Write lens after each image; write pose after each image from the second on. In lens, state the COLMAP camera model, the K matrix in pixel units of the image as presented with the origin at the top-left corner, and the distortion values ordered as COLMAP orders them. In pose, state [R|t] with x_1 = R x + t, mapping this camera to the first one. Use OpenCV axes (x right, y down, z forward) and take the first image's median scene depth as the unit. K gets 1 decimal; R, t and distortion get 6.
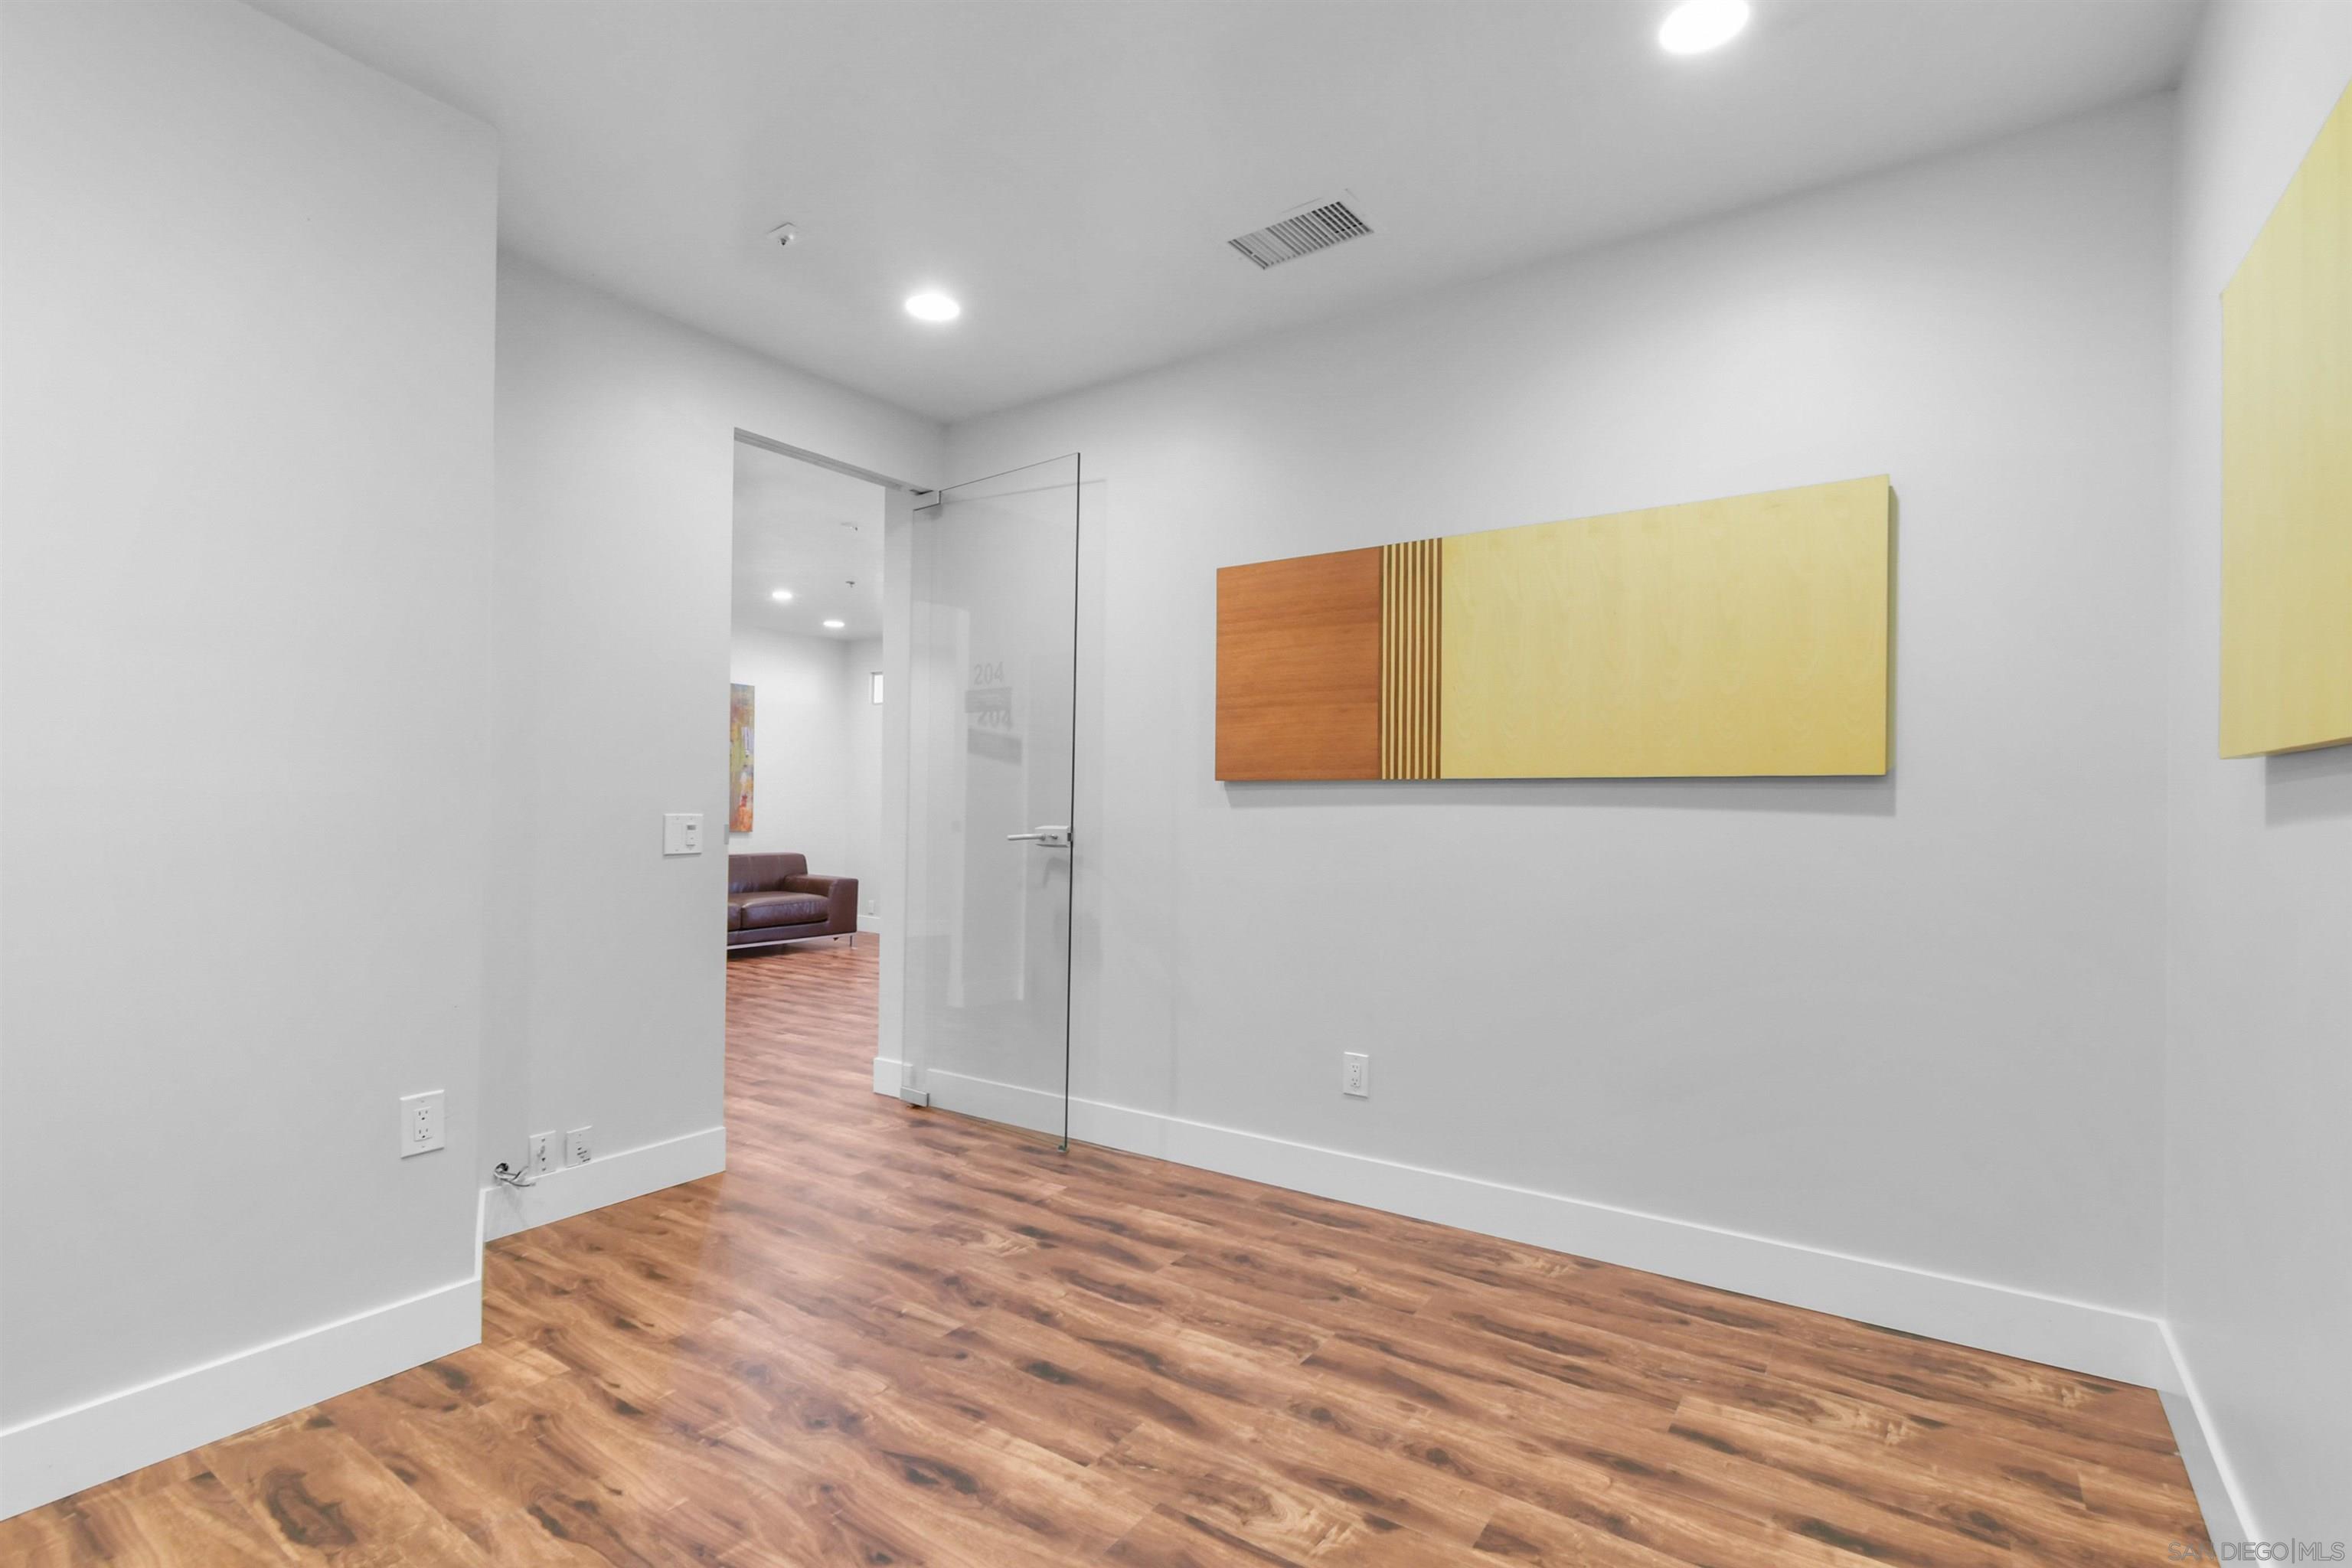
lens RADIAL K [[1072.0, 0, 1163.0], [0, 1072.0, 769.2], [0, 0, 1]] dist [0.002278, -0.004197]
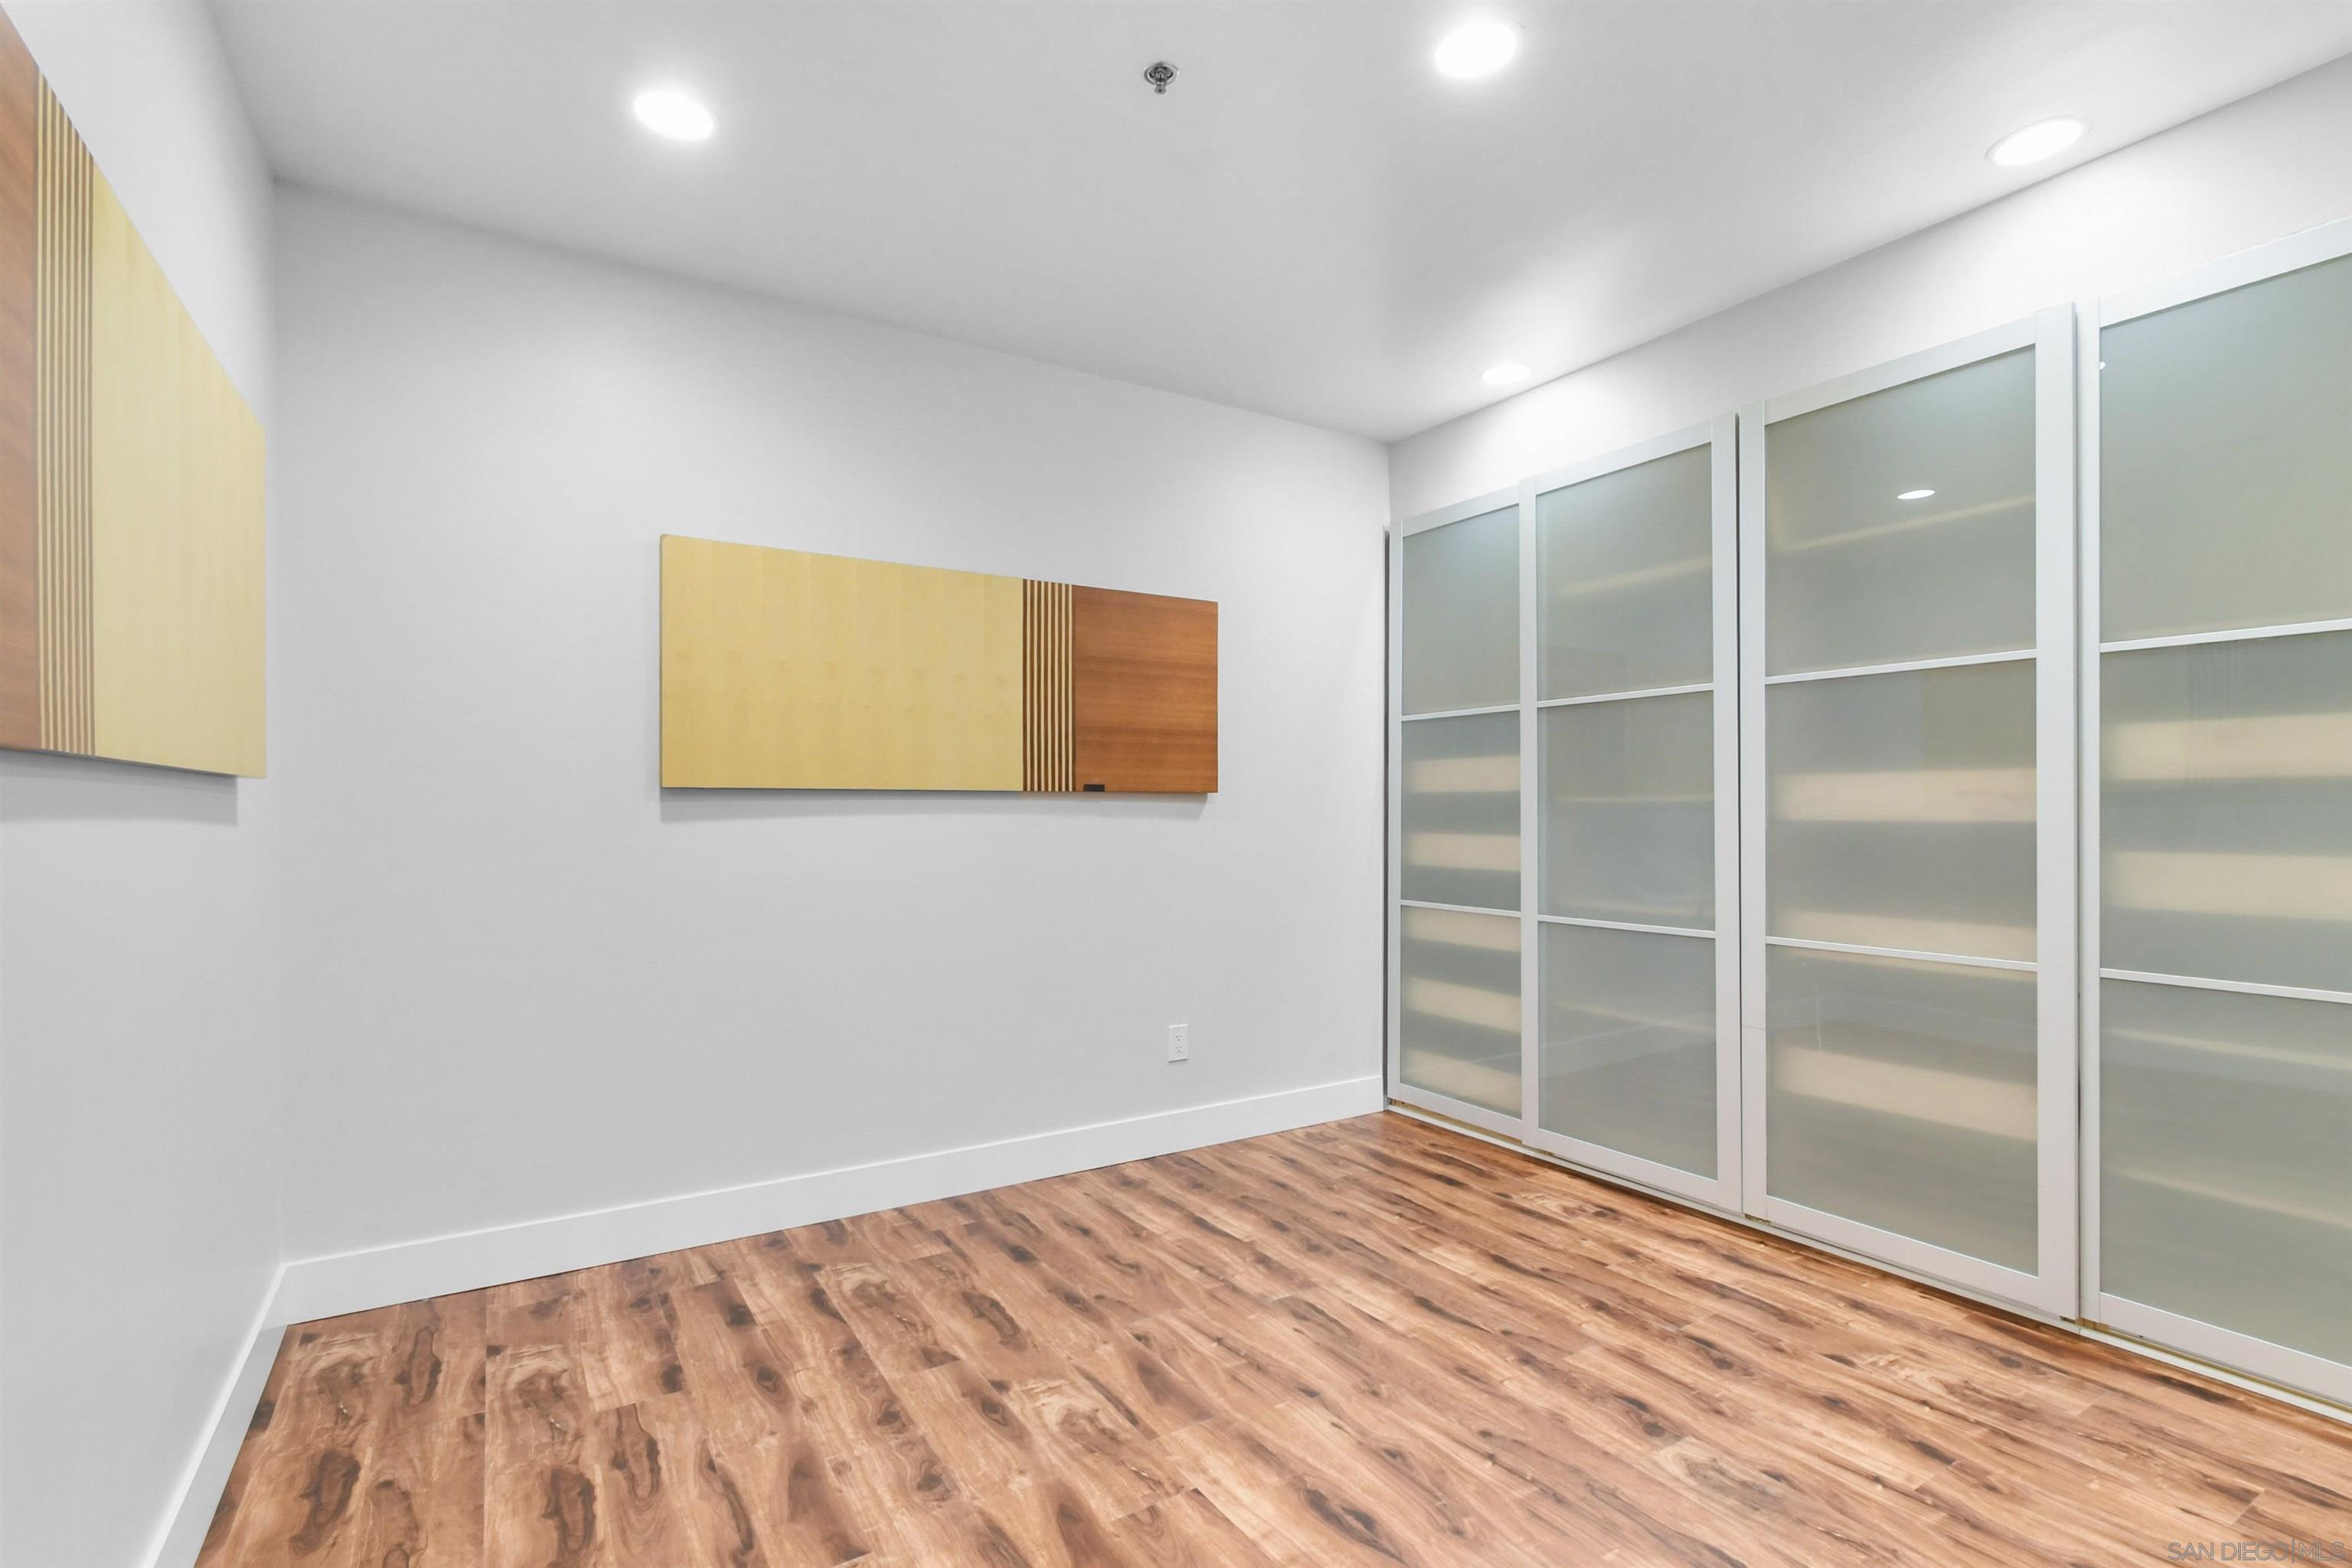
lens RADIAL K [[1072.0, 0, 1176.2], [0, 1072.0, 798.9], [0, 0, 1]] dist [0.002278, -0.004197]
pose [[-0.924802, -0.004851, 0.380418, -0.424274], [-0.019303, 0.999229, -0.034185, 0.045890], [-0.379959, -0.038958, -0.924183, 1.923902]]
